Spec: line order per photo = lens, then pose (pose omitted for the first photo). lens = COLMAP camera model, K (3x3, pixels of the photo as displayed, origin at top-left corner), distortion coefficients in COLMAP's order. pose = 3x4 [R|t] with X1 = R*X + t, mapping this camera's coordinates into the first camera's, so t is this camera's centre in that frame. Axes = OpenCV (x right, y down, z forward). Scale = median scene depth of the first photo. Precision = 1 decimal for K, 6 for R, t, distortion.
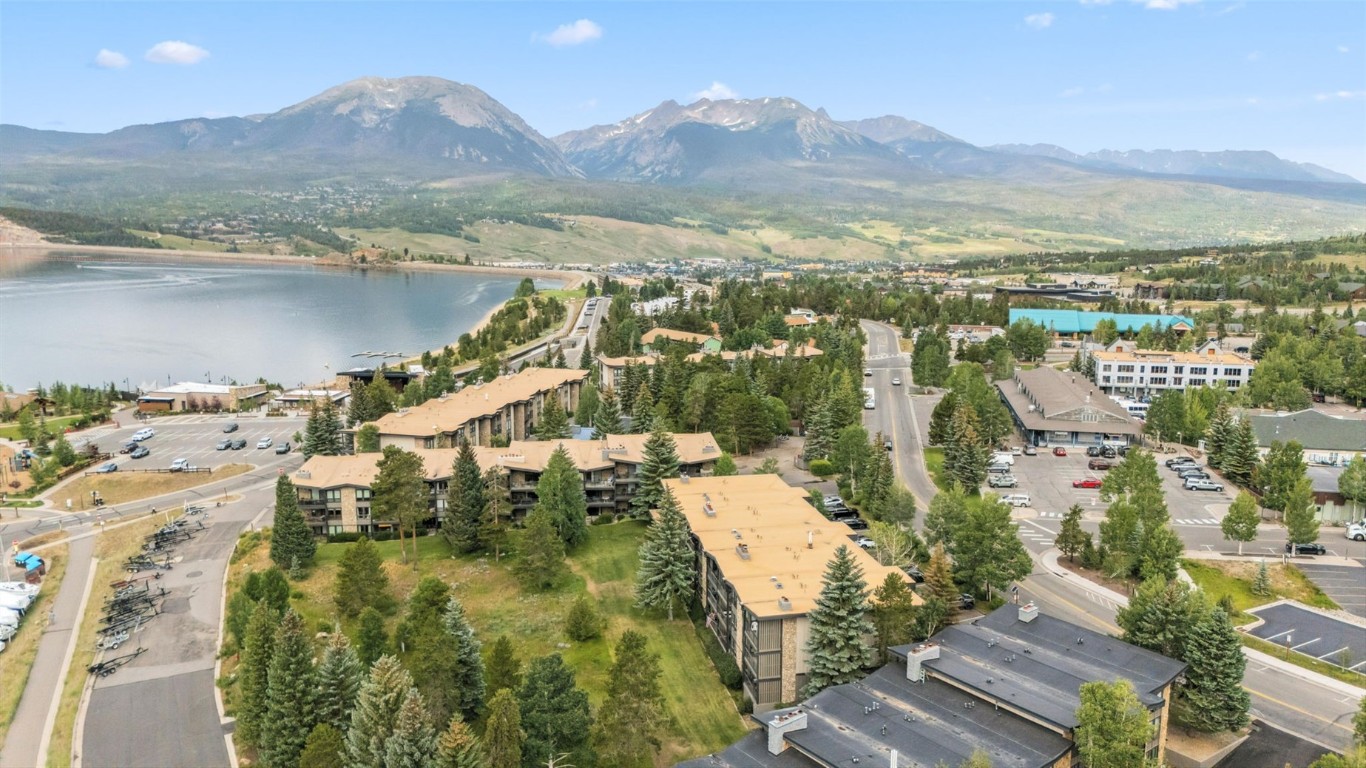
lens RADIAL K [[1027.7, 0, 680.3], [0, 1027.7, 352.6], [0, 0, 1]] dist [0.077645, -0.059576]
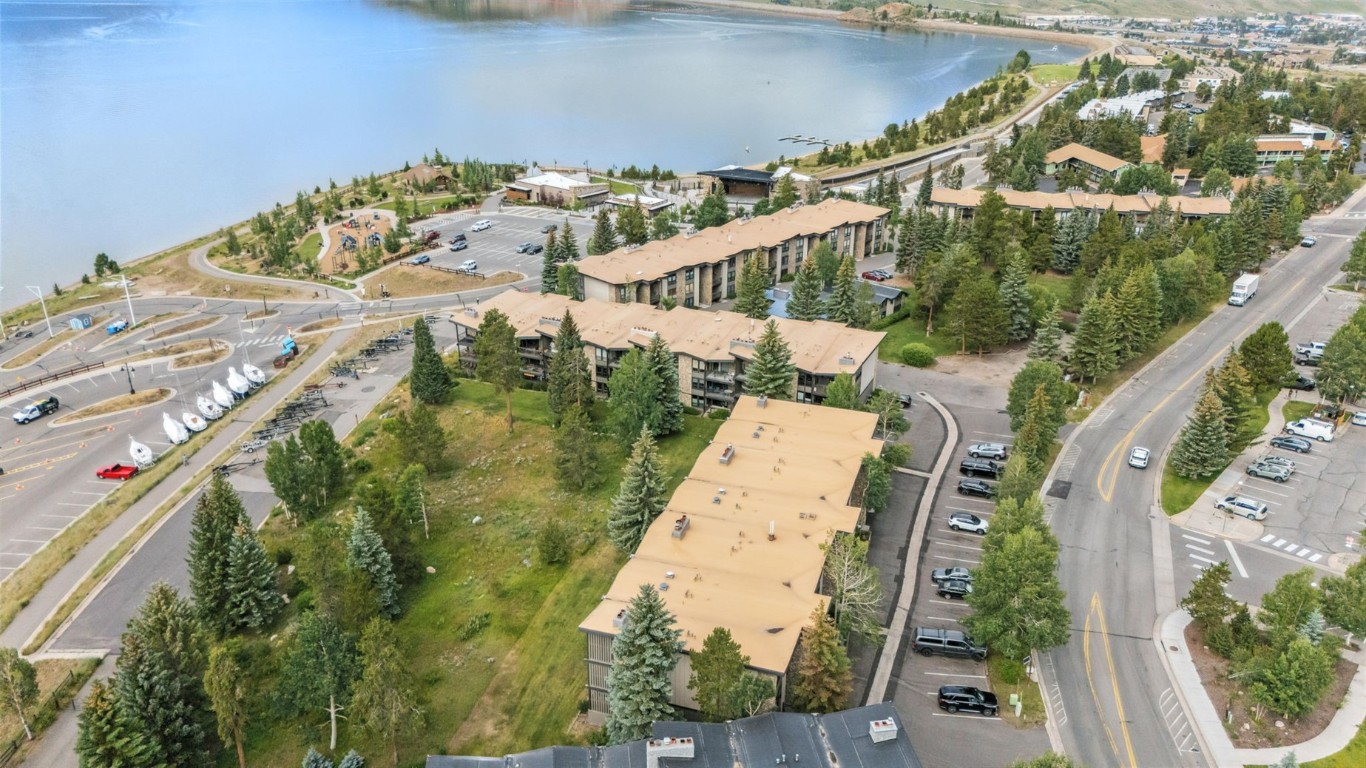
lens RADIAL K [[999.1, 0, 679.2], [0, 999.1, 385.5], [0, 0, 1]] dist [0.086816, -0.073320]
pose [[0.870590, 0.202355, -0.448470, 0.195650], [-0.077164, 0.956384, 0.281738, -0.077942], [0.485921, -0.210672, 0.848232, 0.135493]]
